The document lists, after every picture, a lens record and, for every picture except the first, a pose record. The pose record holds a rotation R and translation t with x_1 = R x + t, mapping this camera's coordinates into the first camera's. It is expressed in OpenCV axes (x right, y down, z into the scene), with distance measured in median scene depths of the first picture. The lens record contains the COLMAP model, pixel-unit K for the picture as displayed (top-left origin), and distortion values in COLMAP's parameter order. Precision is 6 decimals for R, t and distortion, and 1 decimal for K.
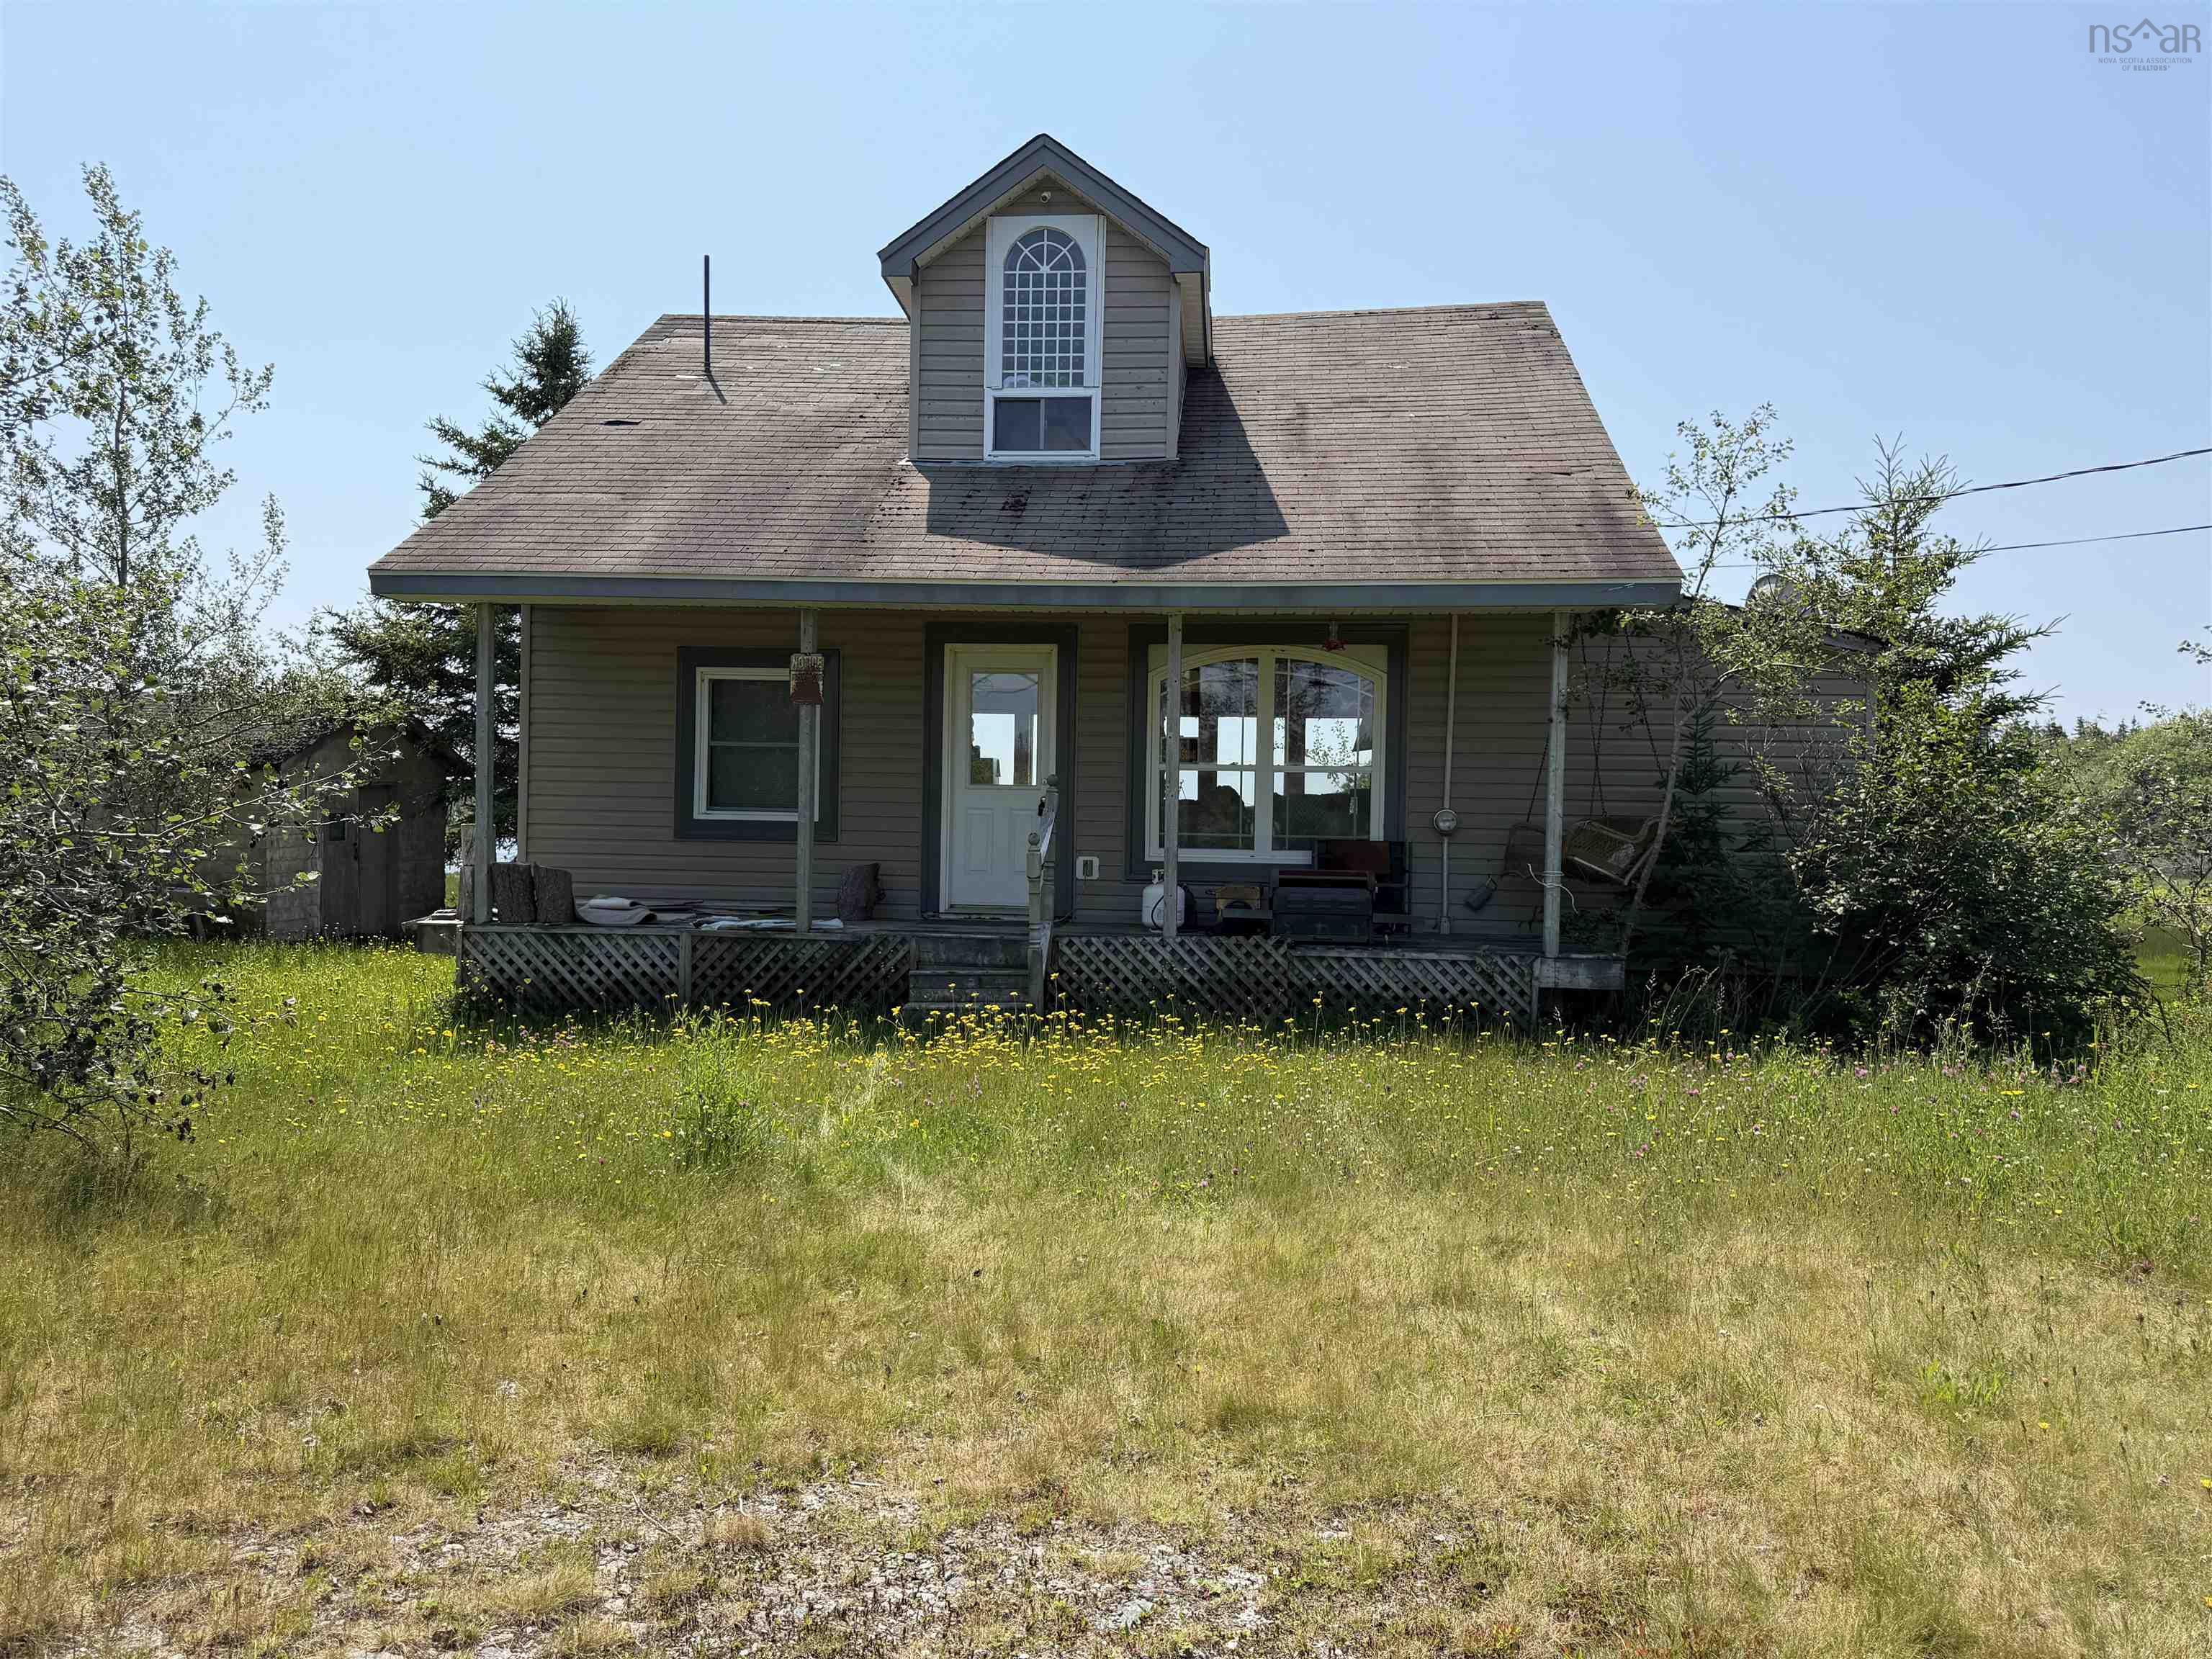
lens RADIAL K [[1579.9, 0, 1127.6], [0, 1579.9, 817.4], [0, 0, 1]] dist [0.066868, -0.086959]
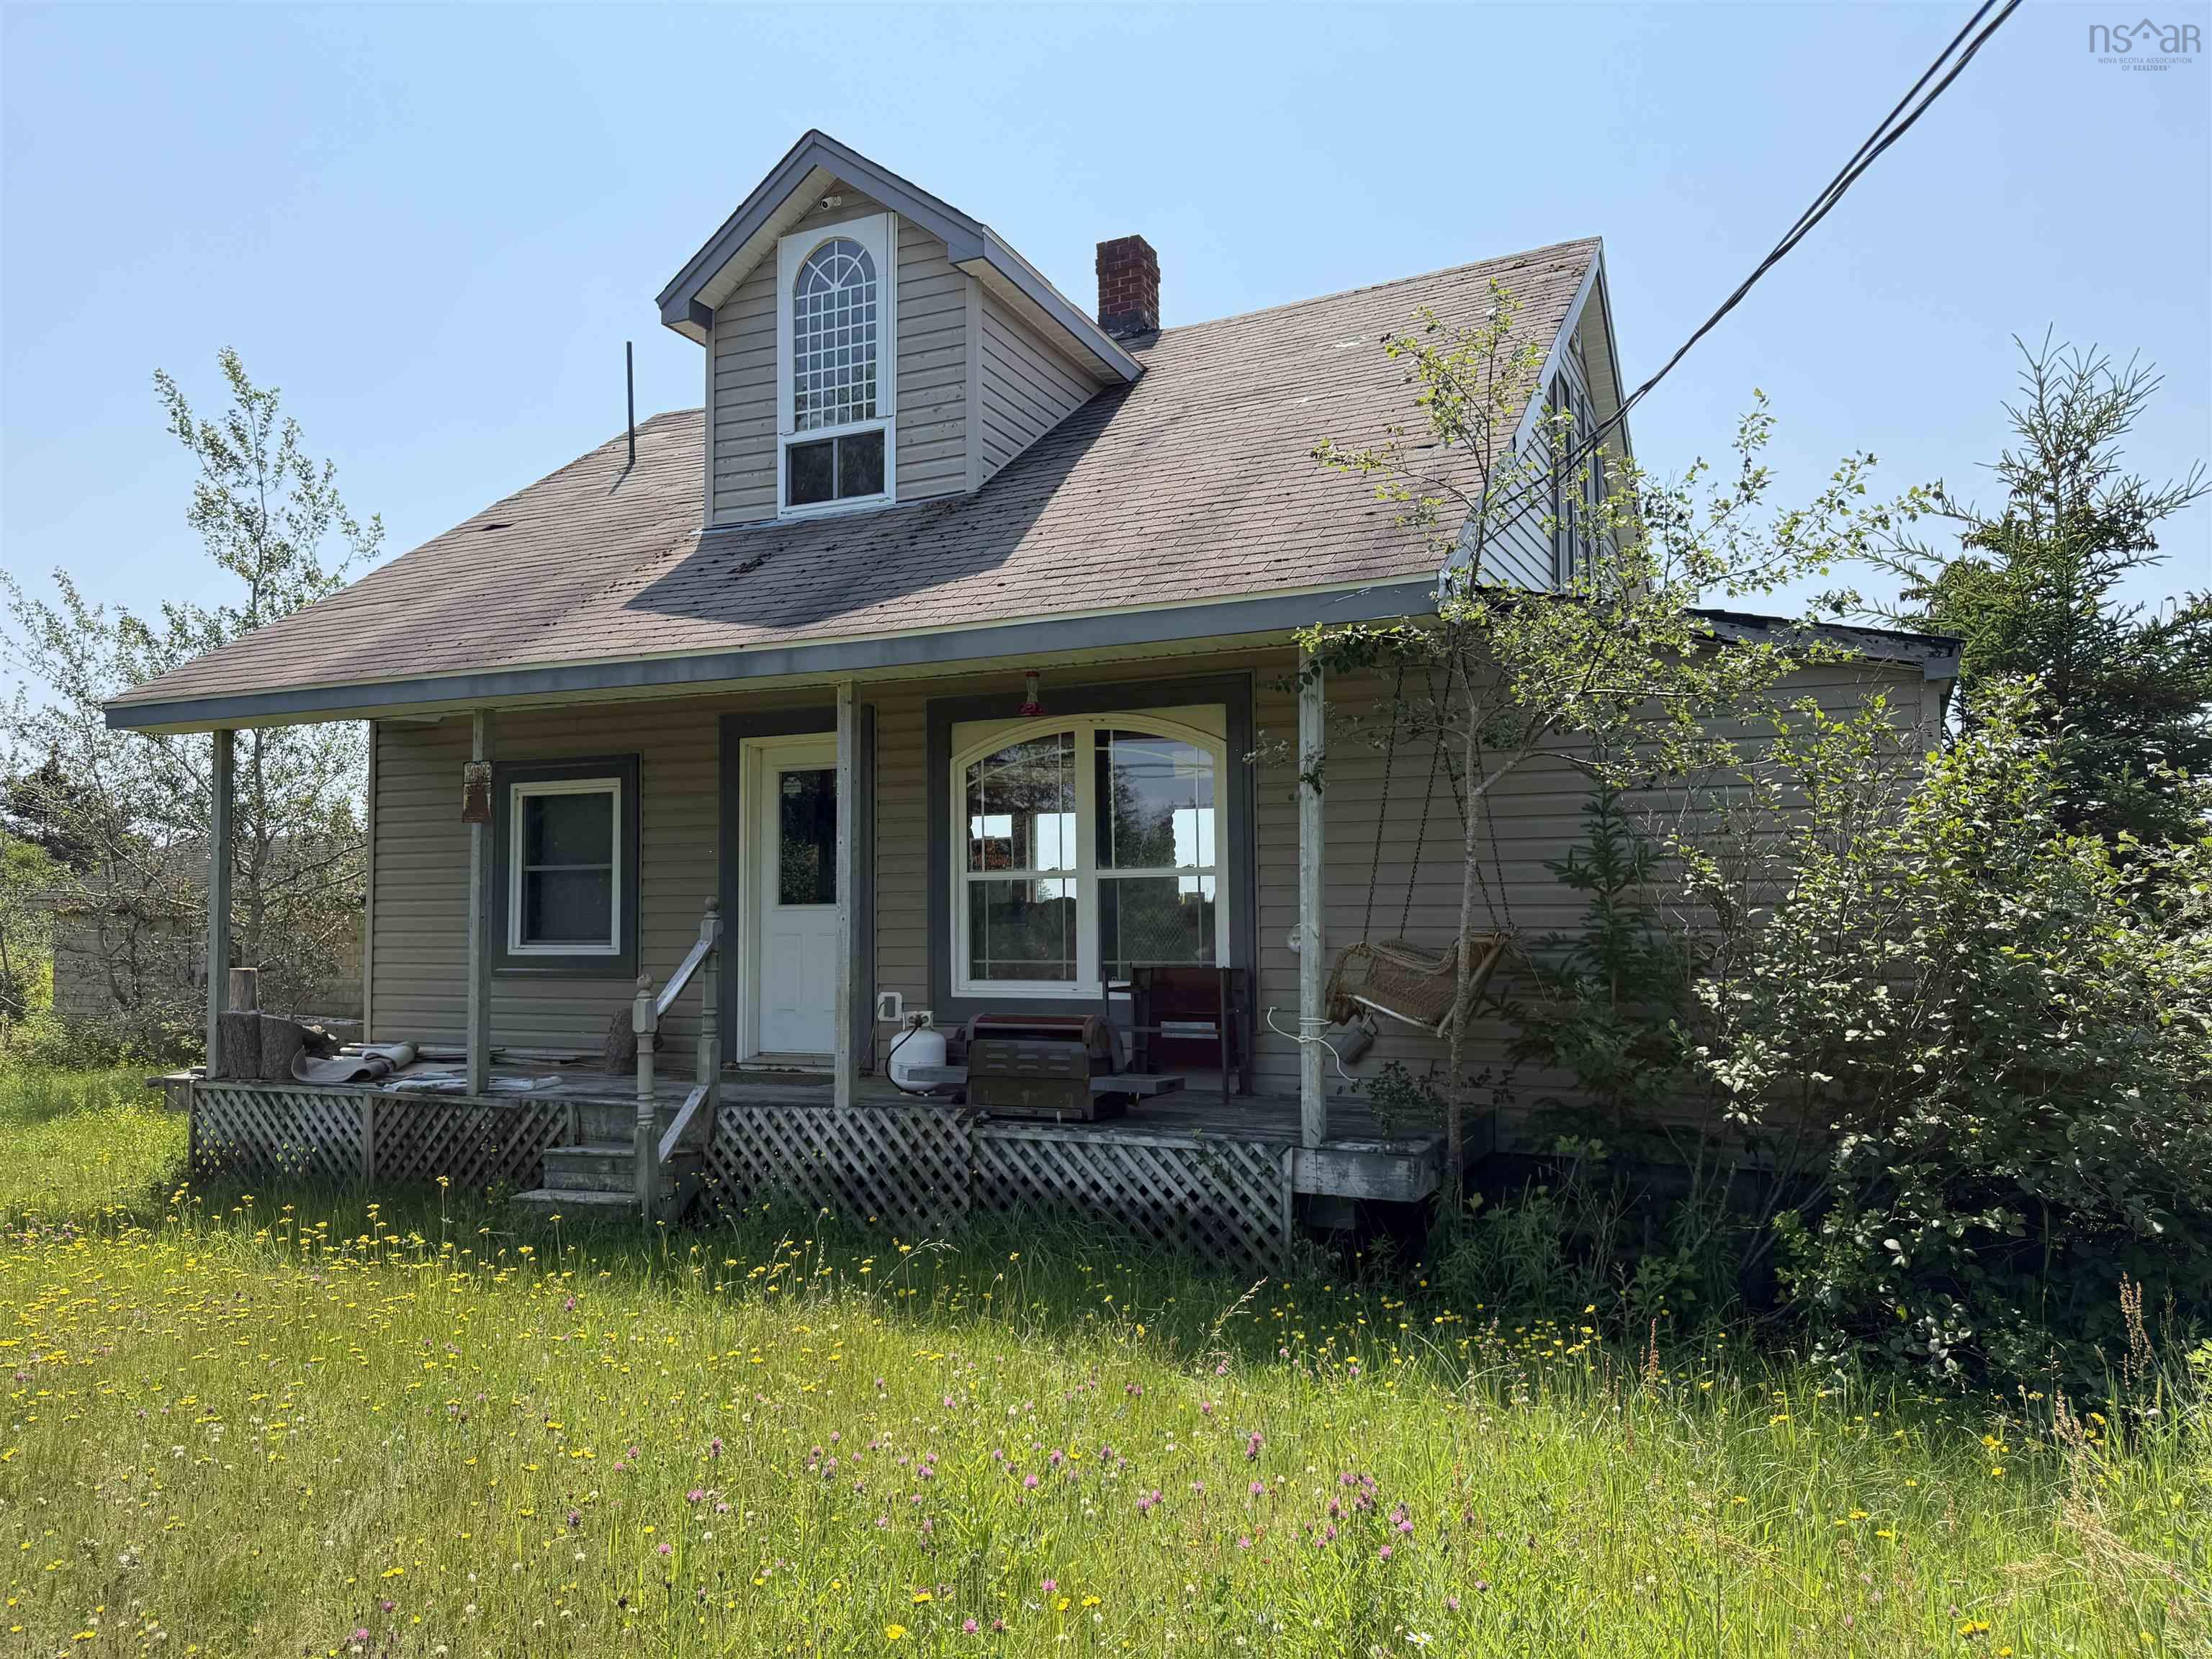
lens RADIAL K [[1579.9, 0, 1113.6], [0, 1579.9, 806.5], [0, 0, 1]] dist [0.066868, -0.086959]
pose [[0.939629, -0.049599, -0.338582, 0.399187], [0.025917, 0.996913, -0.074113, -0.007749], [0.341213, 0.060863, 0.938014, 0.317413]]
